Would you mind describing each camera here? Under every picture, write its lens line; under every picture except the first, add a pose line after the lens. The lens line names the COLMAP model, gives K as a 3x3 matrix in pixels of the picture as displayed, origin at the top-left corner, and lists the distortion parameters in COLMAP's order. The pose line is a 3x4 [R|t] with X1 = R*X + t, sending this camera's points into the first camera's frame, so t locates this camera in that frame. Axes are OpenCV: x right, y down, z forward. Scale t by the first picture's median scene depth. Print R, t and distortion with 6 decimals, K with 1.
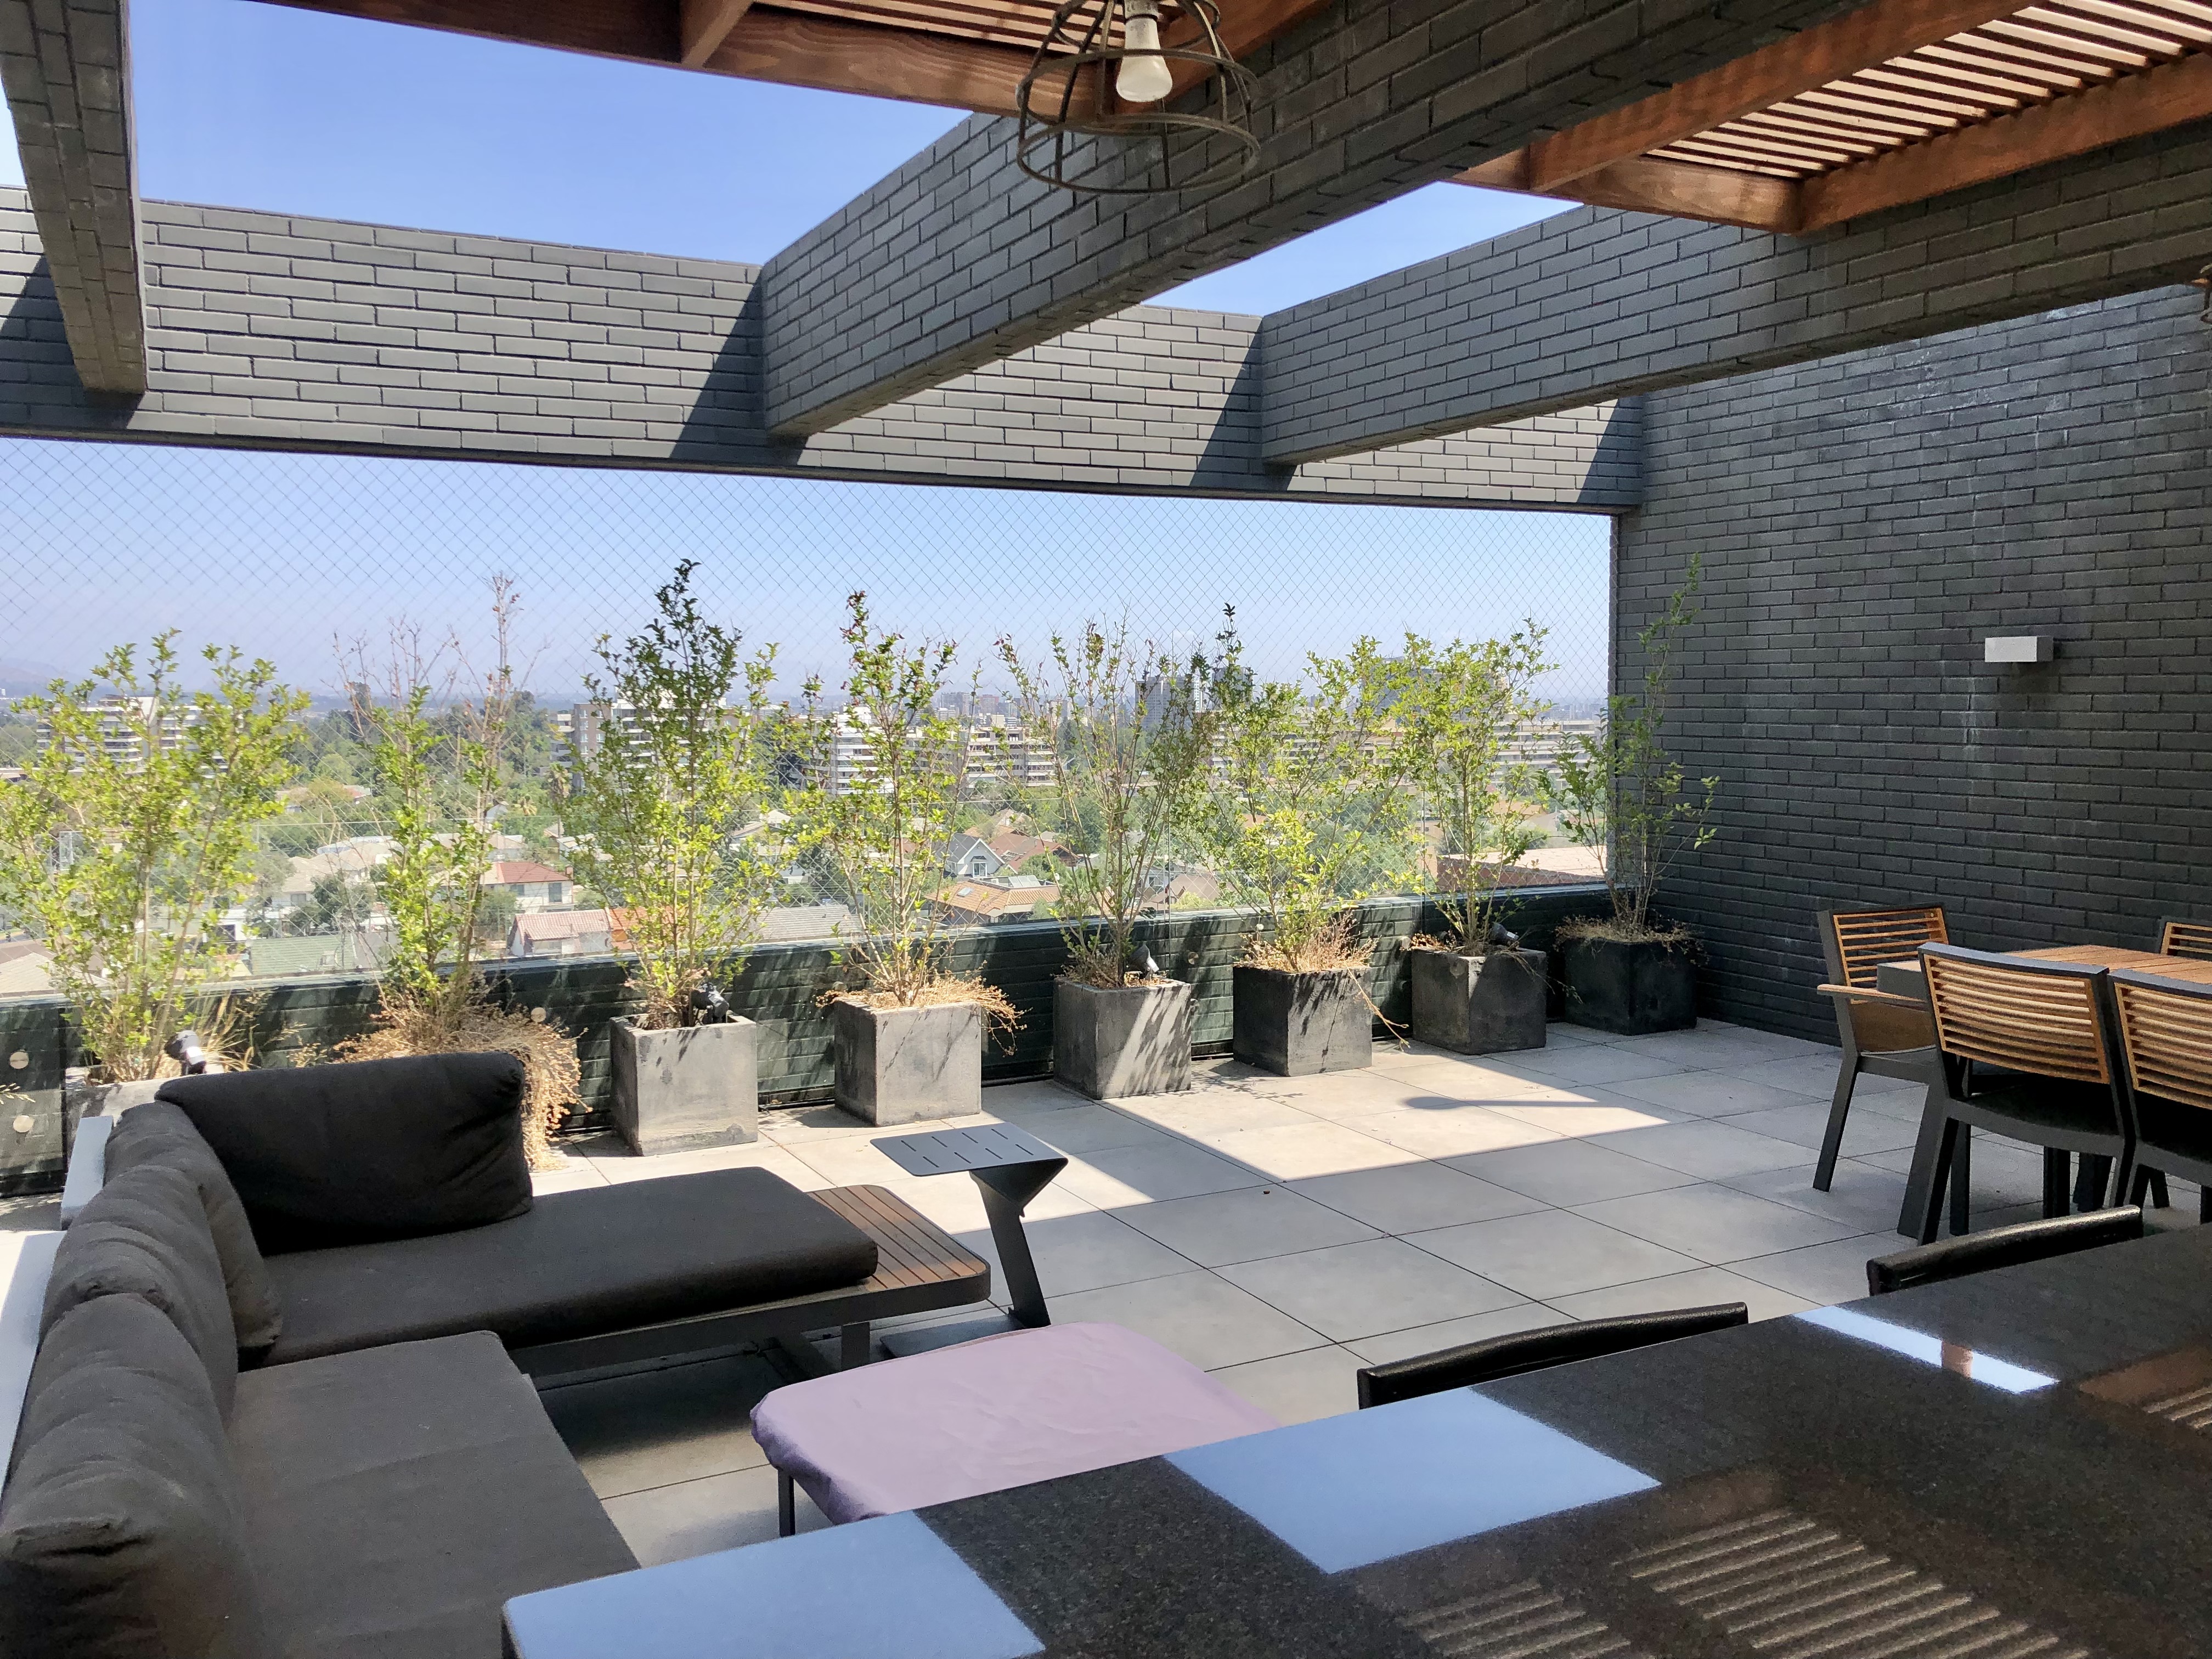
lens RADIAL K [[1823.1, 0, 1113.8], [0, 1823.1, 783.8], [0, 0, 1]] dist [0.049117, -0.050755]
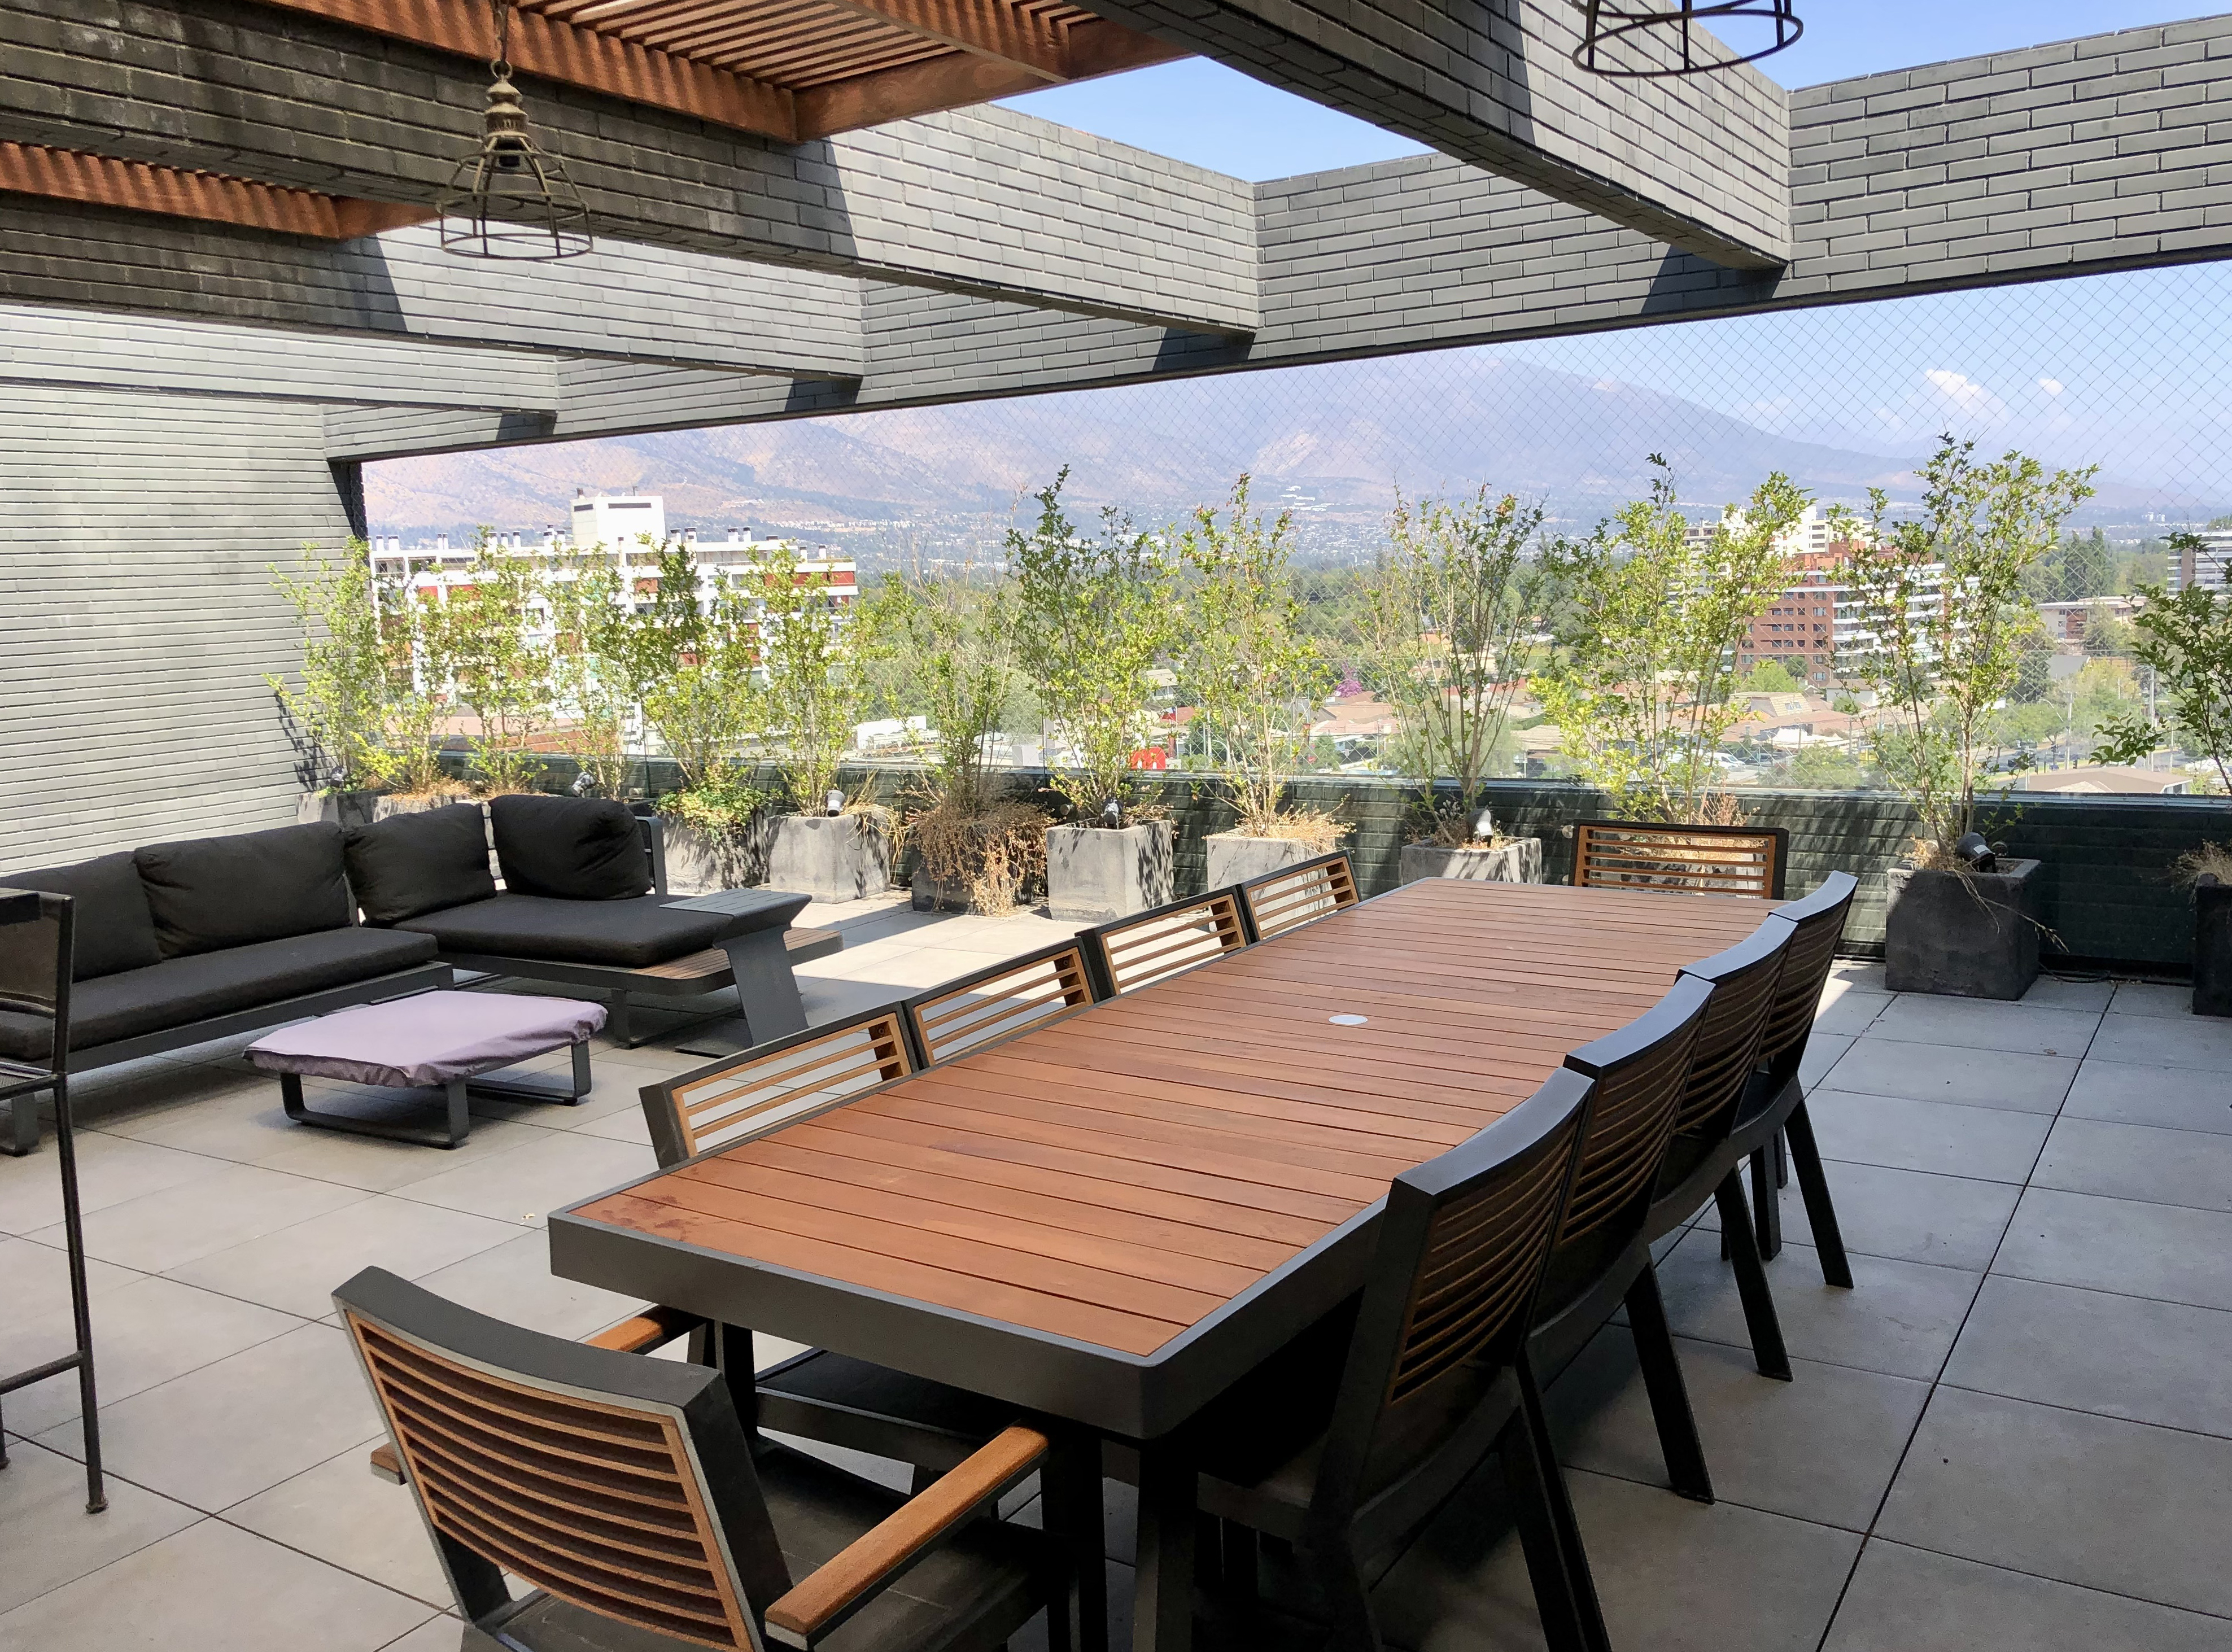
lens RADIAL K [[1875.8, 0, 1140.5], [0, 1875.8, 811.8], [0, 0, 1]] dist [-0.025265, 0.044582]
pose [[0.501695, 0.098029, -0.859472, 0.923750], [-0.007842, 0.994033, 0.108799, -0.022133], [0.865009, -0.047844, 0.499470, 0.379505]]
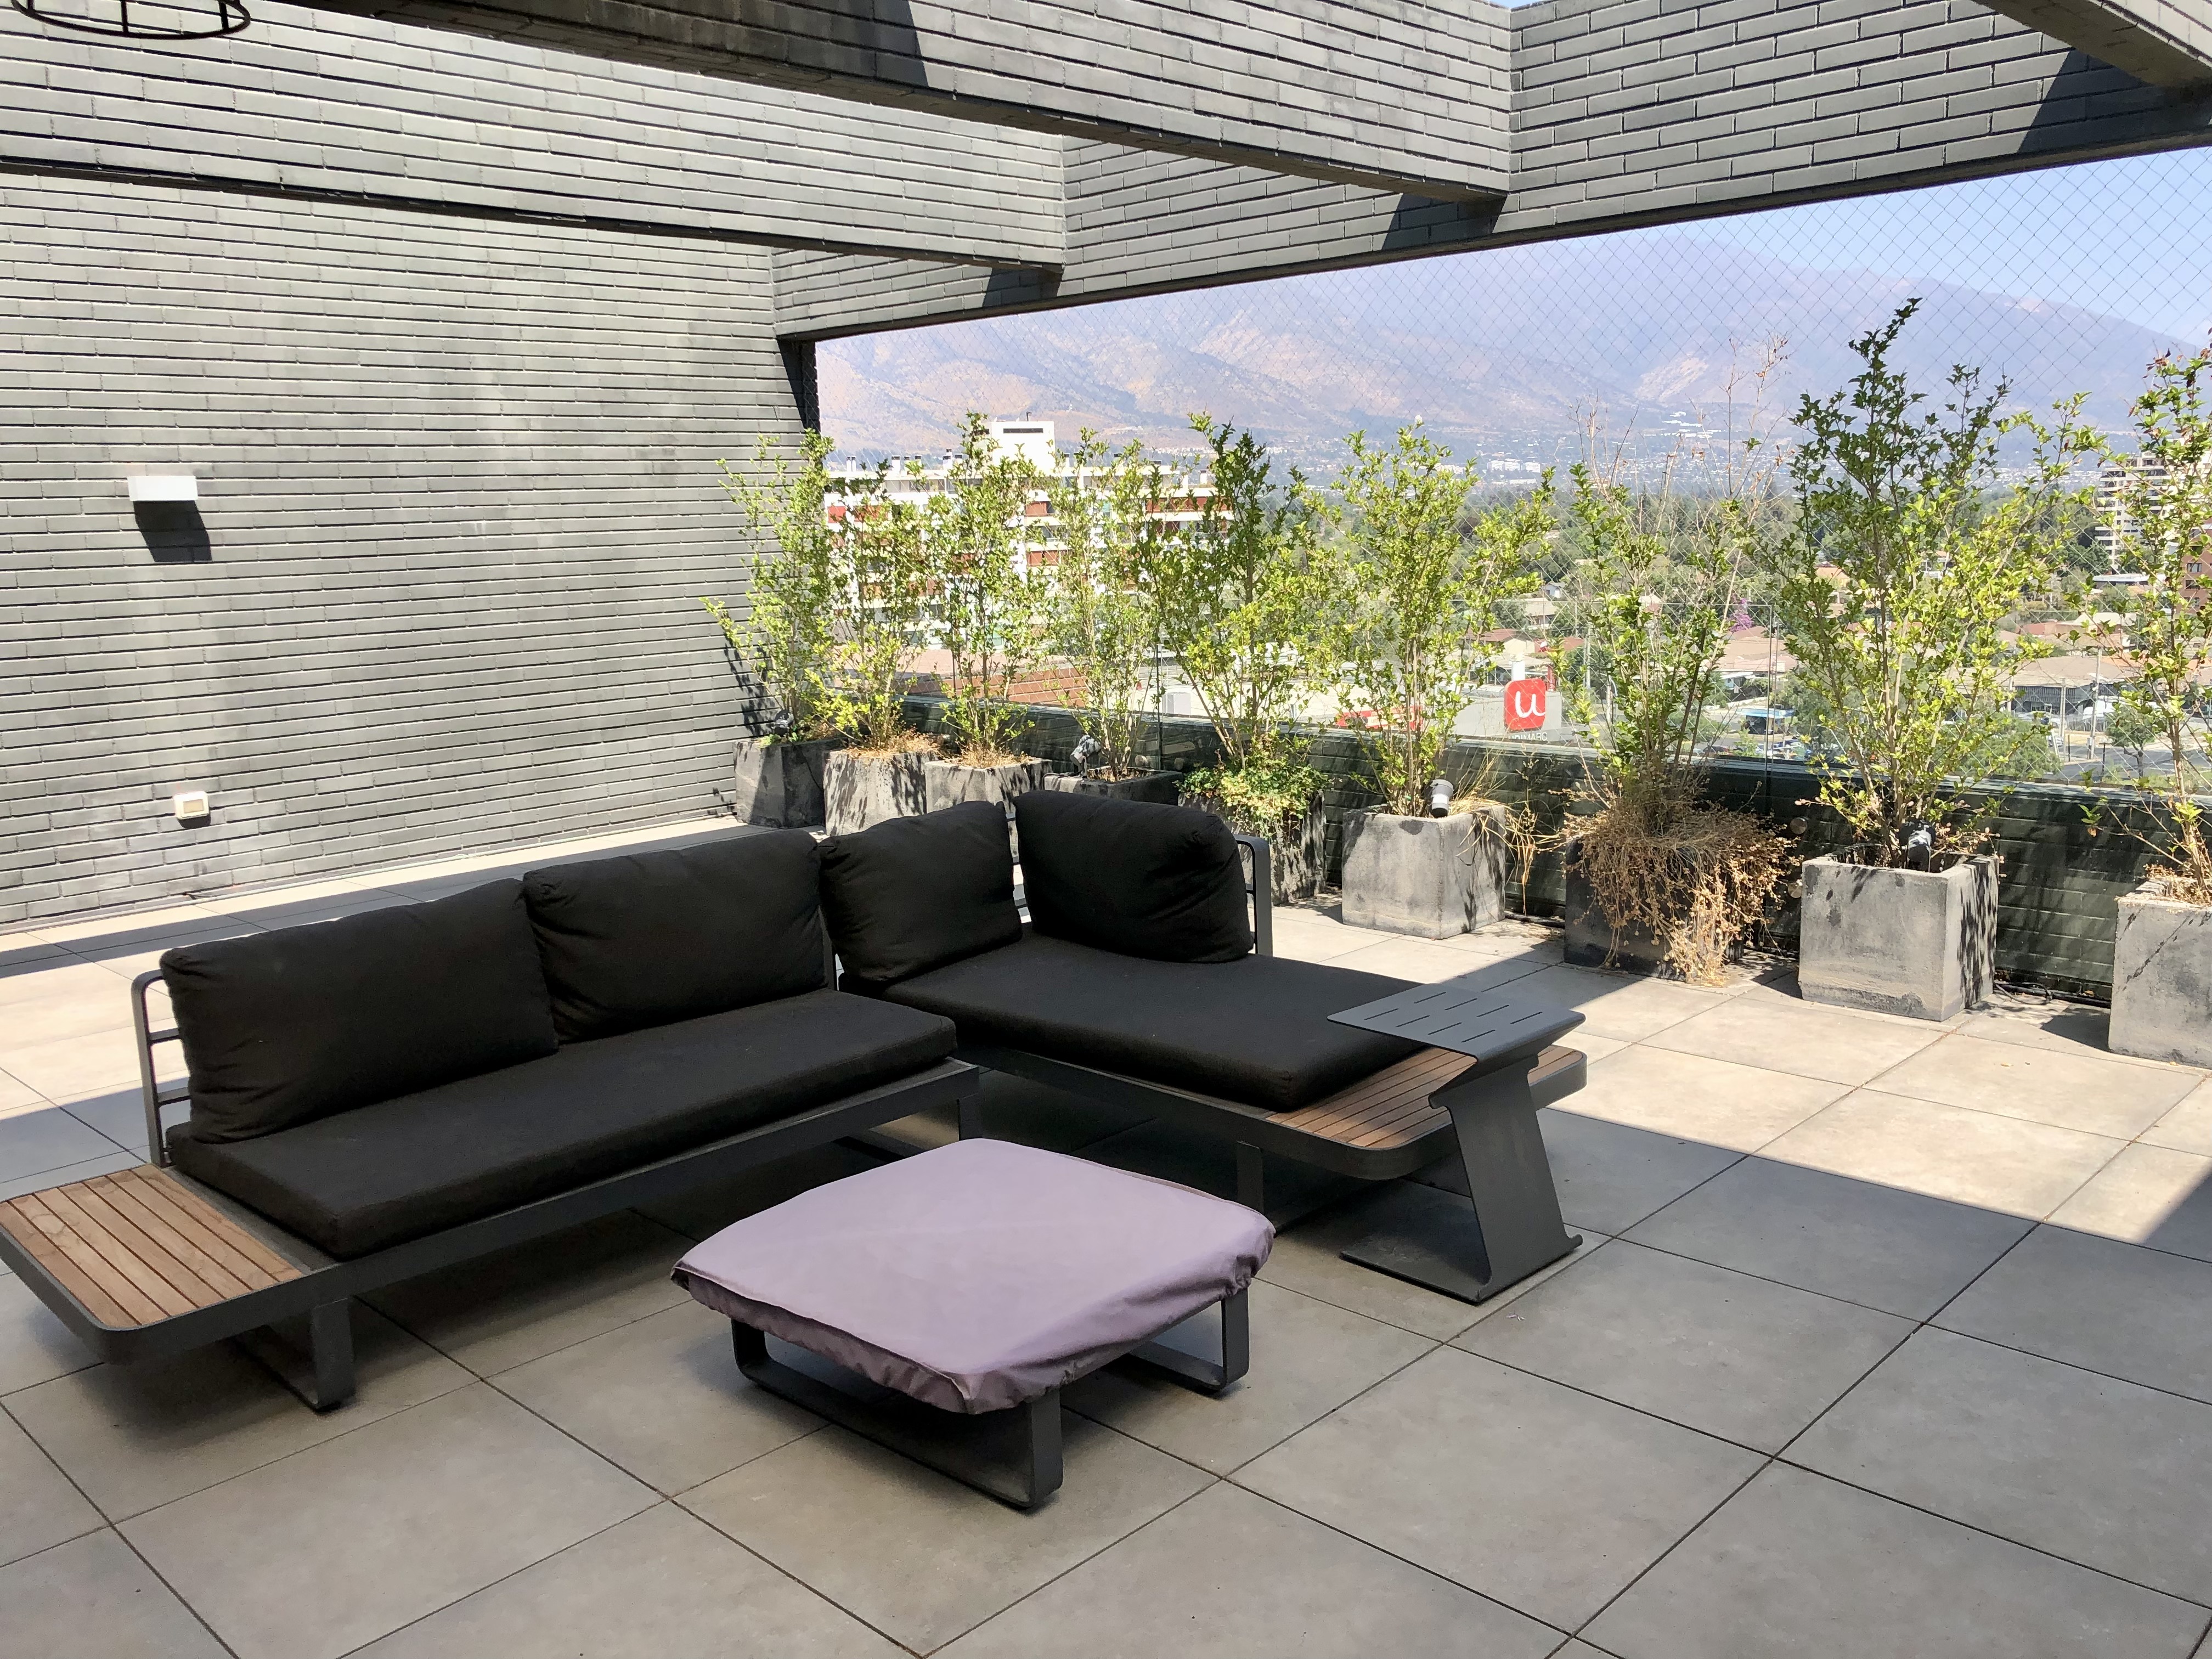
lens RADIAL K [[1823.1, 0, 1117.0], [0, 1823.1, 817.6], [0, 0, 1]] dist [0.049117, -0.050755]
pose [[0.310451, 0.156250, -0.937660, 0.451233], [-0.021800, 0.987309, 0.157306, -0.014479], [0.950339, -0.028395, 0.309917, 0.411698]]
